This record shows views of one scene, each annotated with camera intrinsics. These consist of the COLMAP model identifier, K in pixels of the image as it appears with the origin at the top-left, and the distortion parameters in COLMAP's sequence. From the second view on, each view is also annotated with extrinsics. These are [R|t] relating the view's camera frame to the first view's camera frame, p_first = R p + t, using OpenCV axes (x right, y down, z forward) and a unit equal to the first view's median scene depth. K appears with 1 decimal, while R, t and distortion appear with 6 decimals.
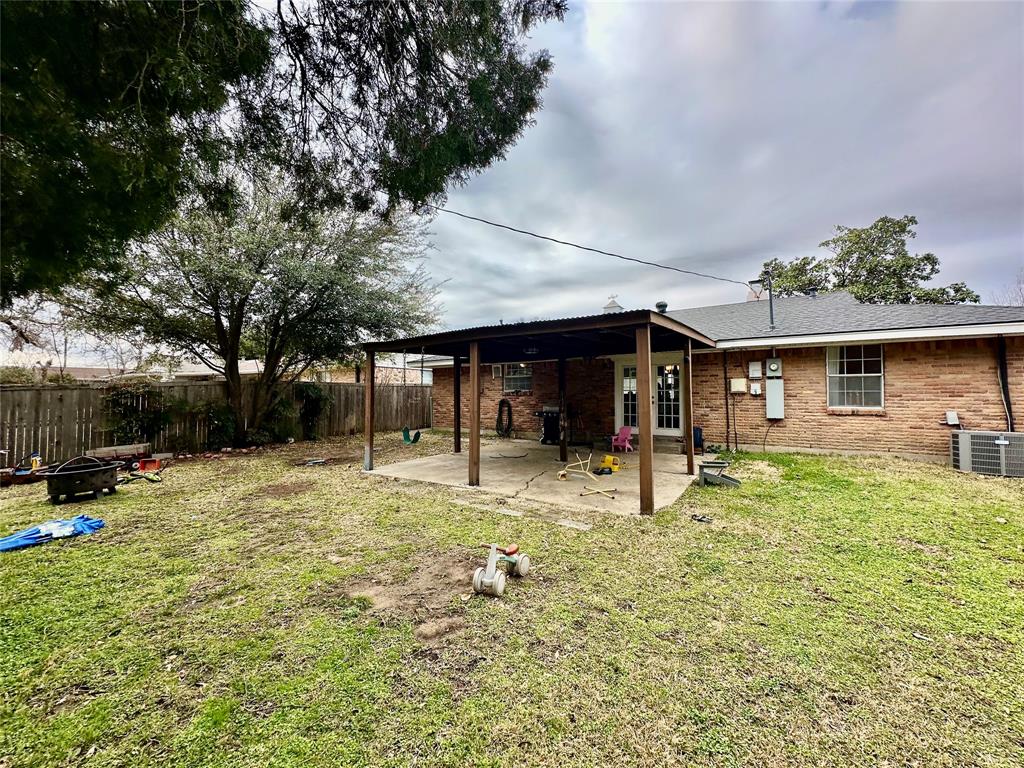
lens RADIAL K [[408.2, 0, 512.4], [0, 408.2, 380.1], [0, 0, 1]] dist [-0.006010, 0.000729]
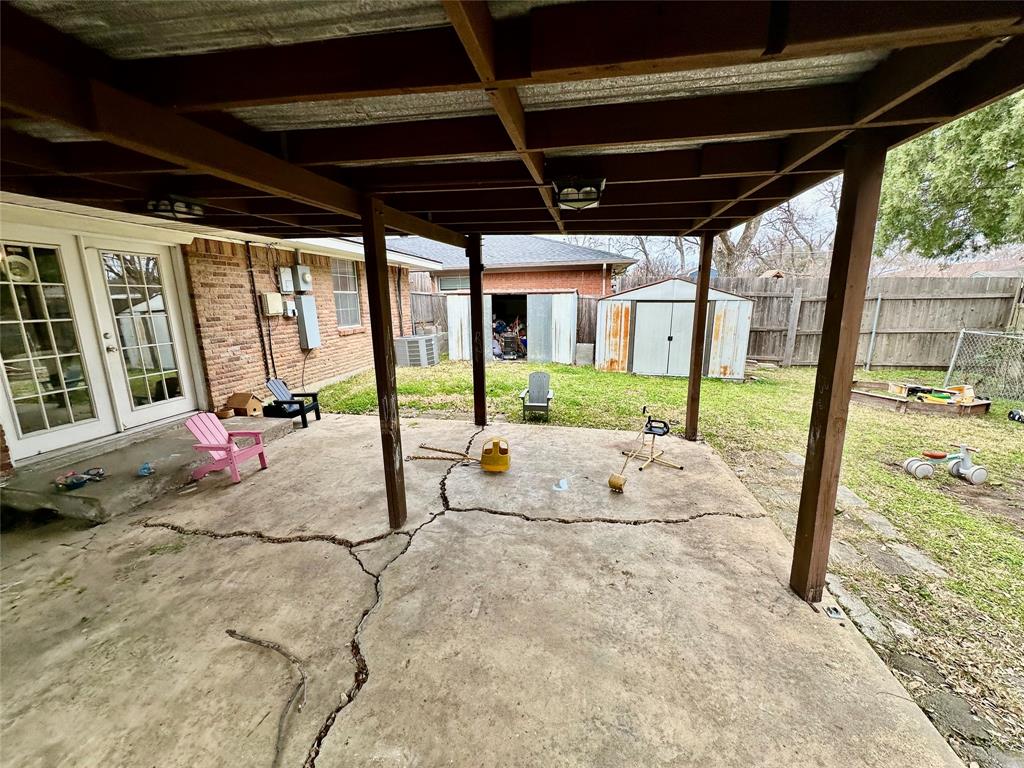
lens RADIAL K [[408.2, 0, 514.6], [0, 408.2, 384.2], [0, 0, 1]] dist [-0.006010, 0.000729]
pose [[-0.400996, -0.185549, 0.897092, -0.188410], [-0.019616, 0.980787, 0.194092, 0.005560], [-0.915870, 0.060233, -0.396931, 0.905421]]
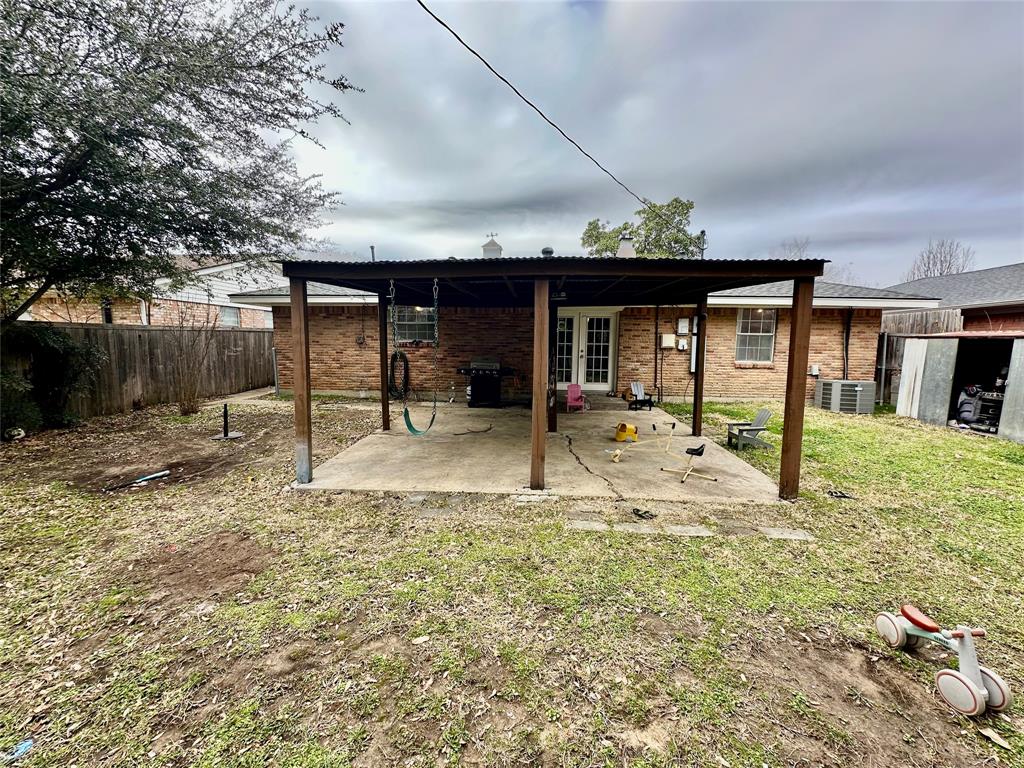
lens RADIAL K [[408.2, 0, 512.8], [0, 408.2, 382.4], [0, 0, 1]] dist [-0.006010, 0.000729]
pose [[0.862152, -0.042221, 0.504887, -0.315217], [-0.030753, 0.990323, 0.135330, -0.010093], [-0.505715, -0.132202, 0.852511, 0.295119]]
